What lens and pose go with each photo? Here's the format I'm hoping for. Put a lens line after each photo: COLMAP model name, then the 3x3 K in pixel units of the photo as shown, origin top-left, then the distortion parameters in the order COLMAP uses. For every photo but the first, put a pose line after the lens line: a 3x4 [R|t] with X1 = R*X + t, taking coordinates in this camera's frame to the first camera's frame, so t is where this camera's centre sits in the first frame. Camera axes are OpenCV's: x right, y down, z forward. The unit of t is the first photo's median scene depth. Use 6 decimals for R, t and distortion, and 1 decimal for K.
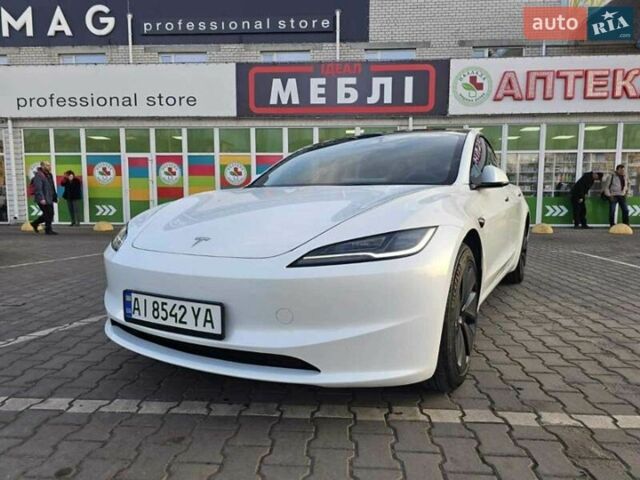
lens RADIAL K [[438.9, 0, 319.7], [0, 438.9, 246.0], [0, 0, 1]] dist [0.060735, -0.061084]
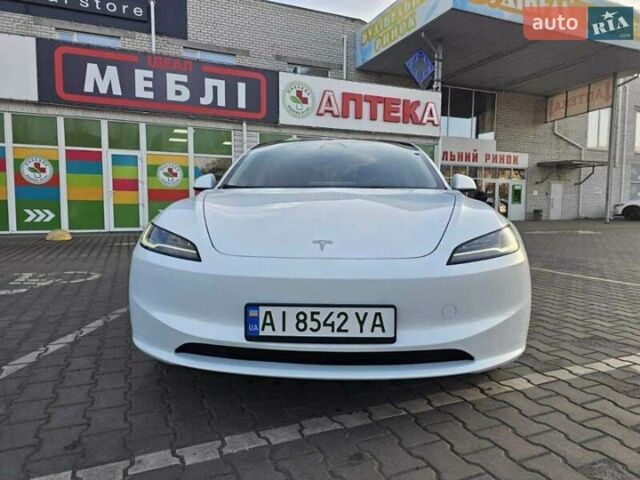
lens RADIAL K [[439.3, 0, 320.0], [0, 439.3, 240.0], [0, 0, 1]] dist [0.067856, -0.069528]
pose [[0.887364, -0.032830, 0.459900, -0.117989], [0.043579, 0.998968, -0.012773, -0.001436], [-0.459006, 0.031377, 0.887879, 0.028357]]
